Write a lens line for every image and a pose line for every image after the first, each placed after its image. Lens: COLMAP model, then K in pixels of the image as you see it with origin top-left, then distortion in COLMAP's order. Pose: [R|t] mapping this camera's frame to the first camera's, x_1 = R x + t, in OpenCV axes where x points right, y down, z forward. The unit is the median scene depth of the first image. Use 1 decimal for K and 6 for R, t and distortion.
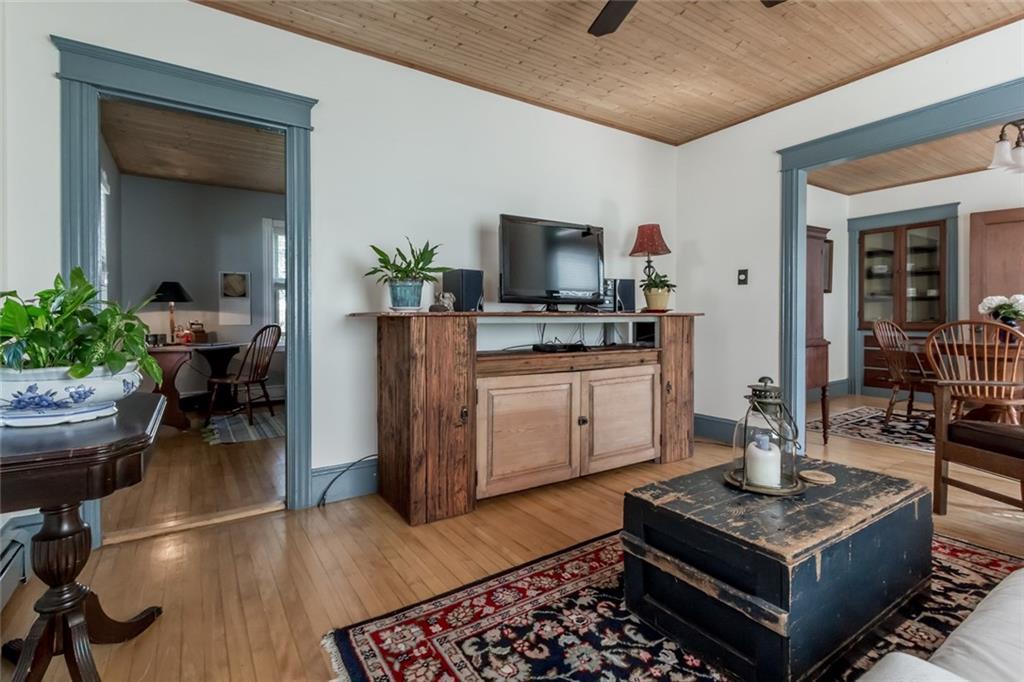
lens RADIAL K [[476.5, 0, 510.3], [0, 476.5, 317.2], [0, 0, 1]] dist [0.023581, 0.000402]
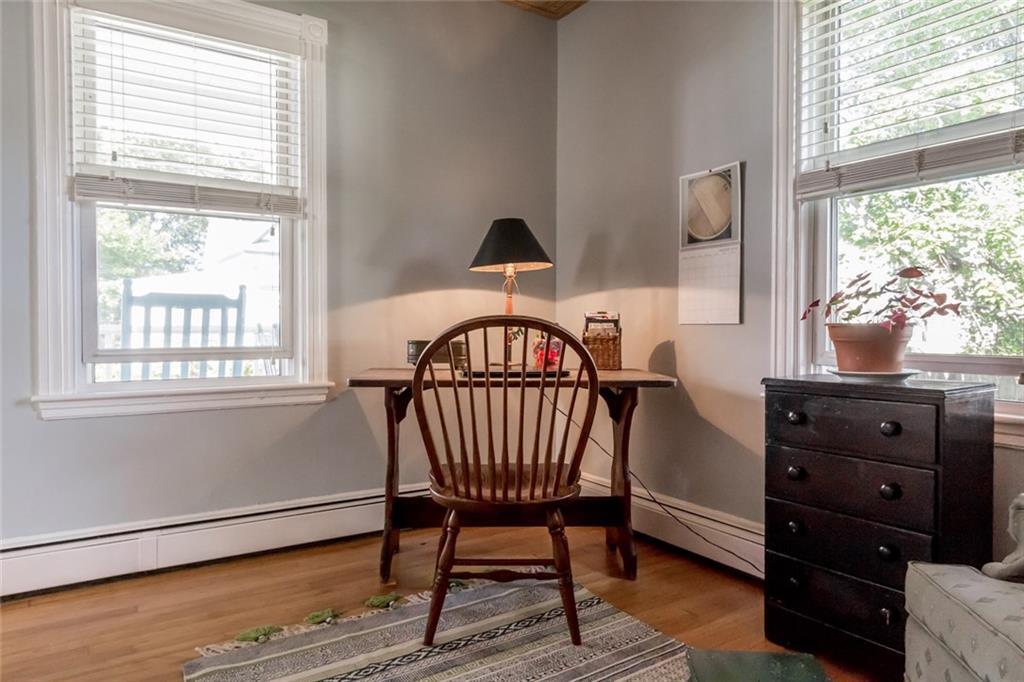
lens RADIAL K [[658.6, 0, 515.8], [0, 658.6, 337.4], [0, 0, 1]] dist [-0.005173, -0.002367]
pose [[0.013506, 0.021790, -0.999671, -0.112825], [-0.003547, 0.999757, 0.021744, 0.016719], [0.999902, 0.003253, 0.013580, 0.902293]]
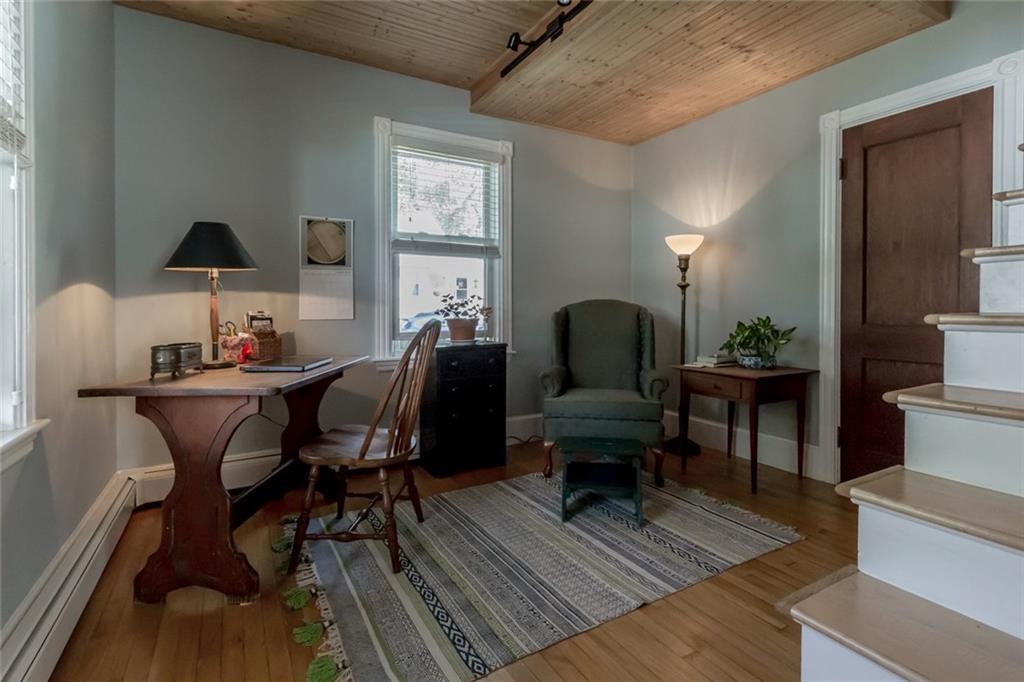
lens RADIAL K [[476.5, 0, 490.1], [0, 476.5, 312.1], [0, 0, 1]] dist [0.023581, 0.000402]
pose [[0.996170, 0.002418, -0.087400, -0.371311], [-0.001723, 0.999966, 0.008023, 0.003850], [0.087416, -0.007842, 0.996141, 0.528034]]
